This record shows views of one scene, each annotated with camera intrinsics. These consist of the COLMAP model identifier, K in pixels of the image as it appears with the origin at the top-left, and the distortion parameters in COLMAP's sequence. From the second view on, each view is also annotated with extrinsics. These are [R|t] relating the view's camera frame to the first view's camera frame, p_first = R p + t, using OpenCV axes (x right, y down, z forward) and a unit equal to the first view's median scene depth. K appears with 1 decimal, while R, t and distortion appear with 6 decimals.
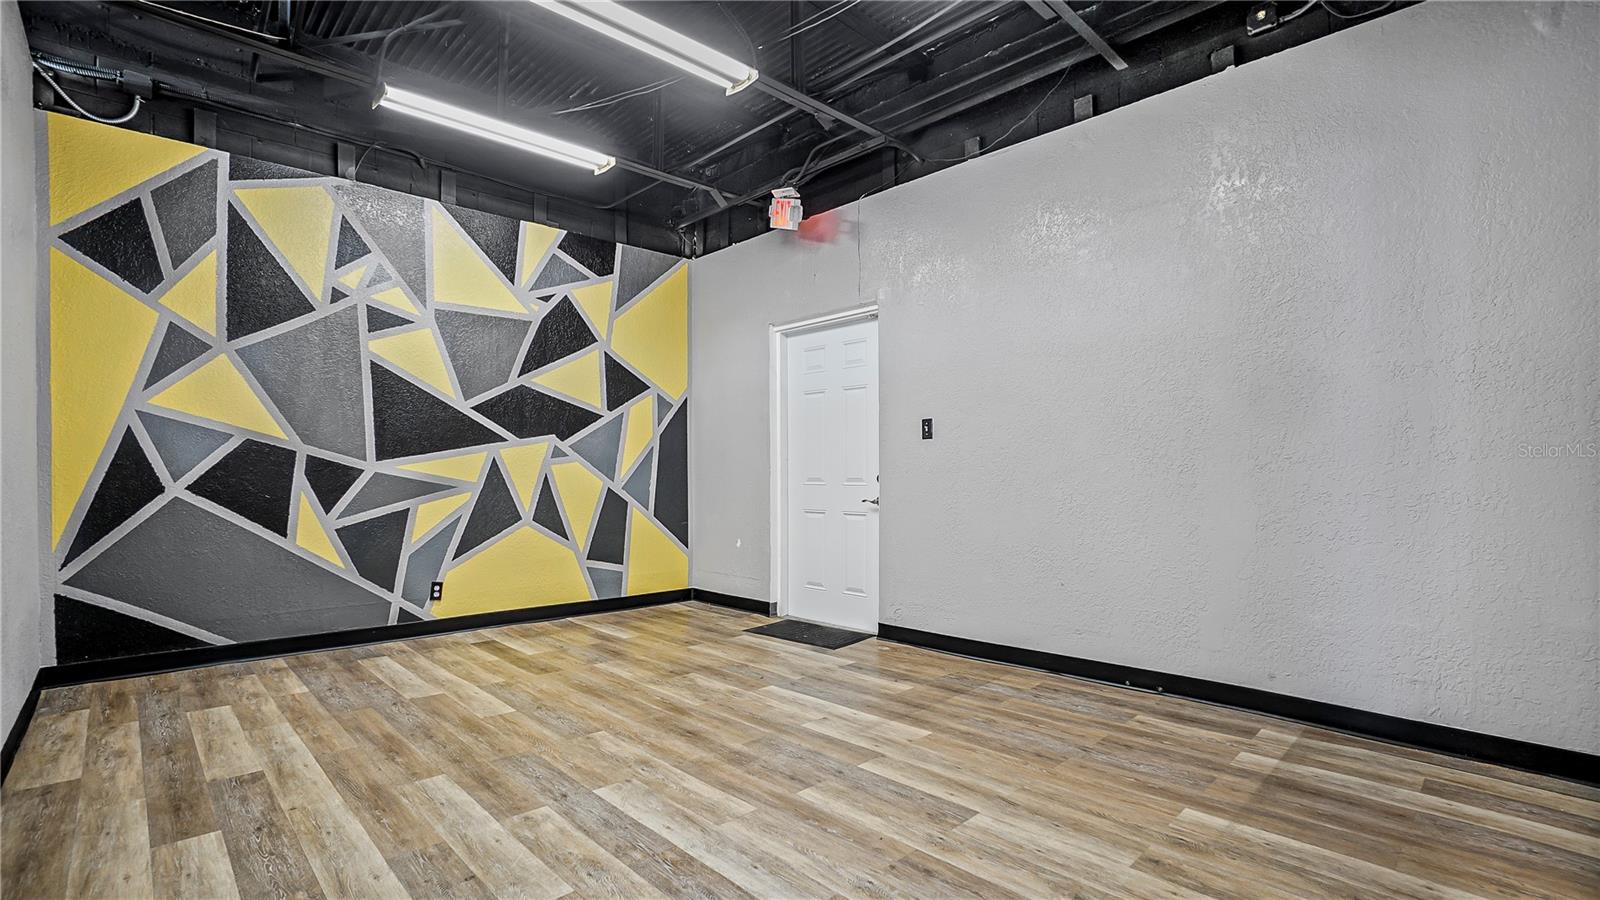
lens RADIAL K [[729.0, 0, 740.1], [0, 729.0, 478.9], [0, 0, 1]] dist [-0.055885, 0.024147]
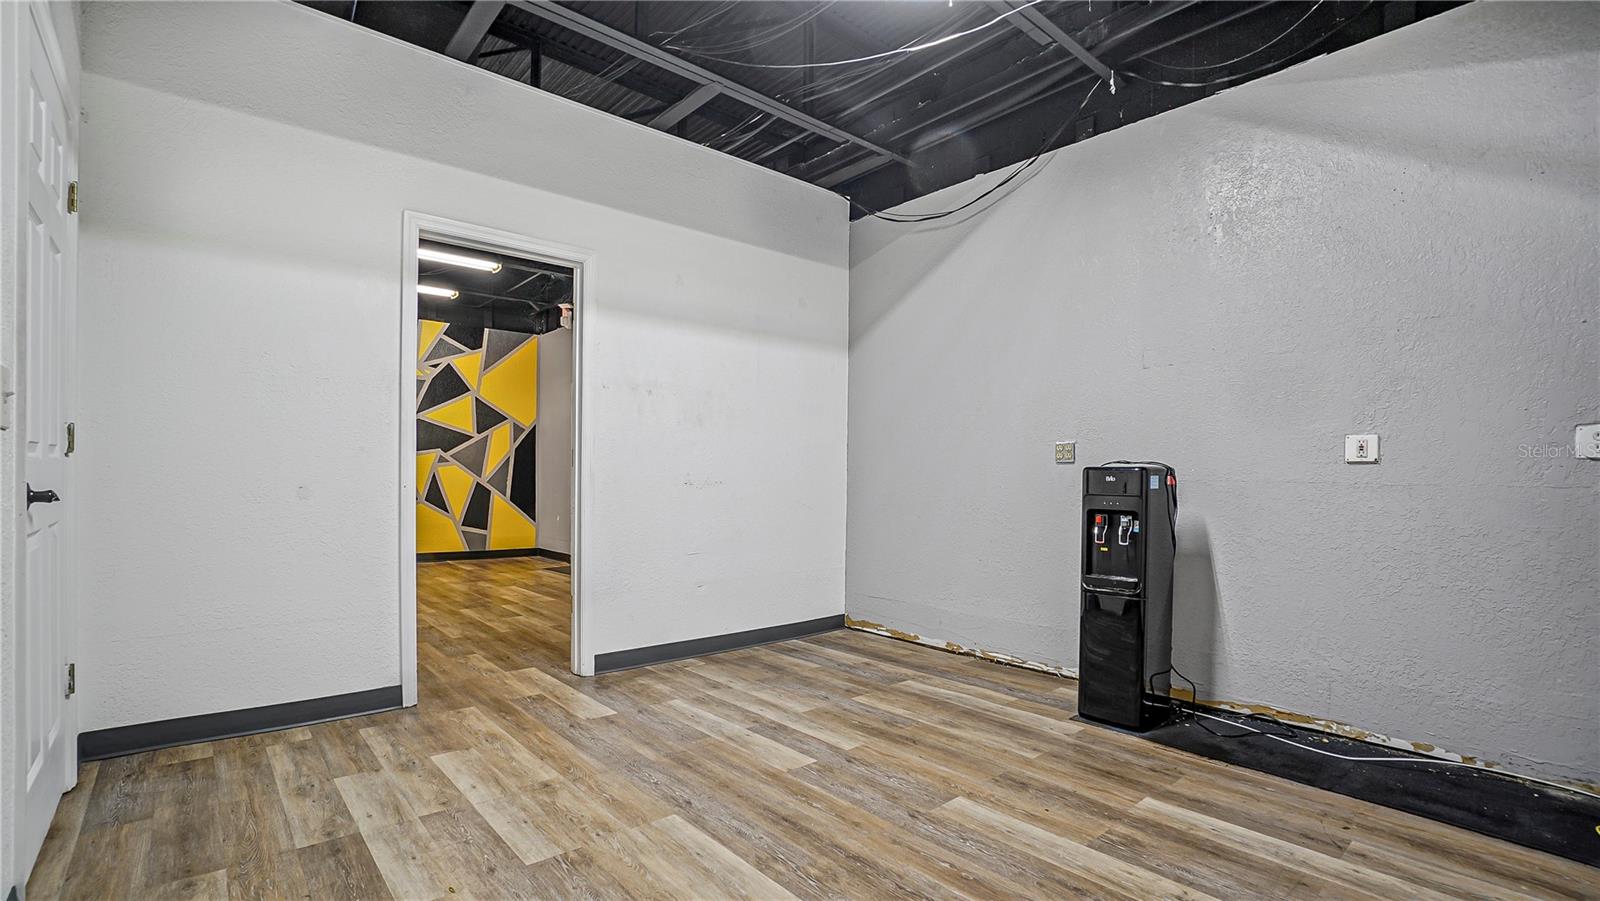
lens RADIAL K [[713.8, 0, 736.7], [0, 713.8, 481.3], [0, 0, 1]] dist [-0.031793, 0.000355]
pose [[0.997903, 0.013560, -0.063288, 0.485895], [-0.013522, 0.999908, 0.001027, 0.002031], [0.063297, -0.000170, 0.997995, -0.525279]]
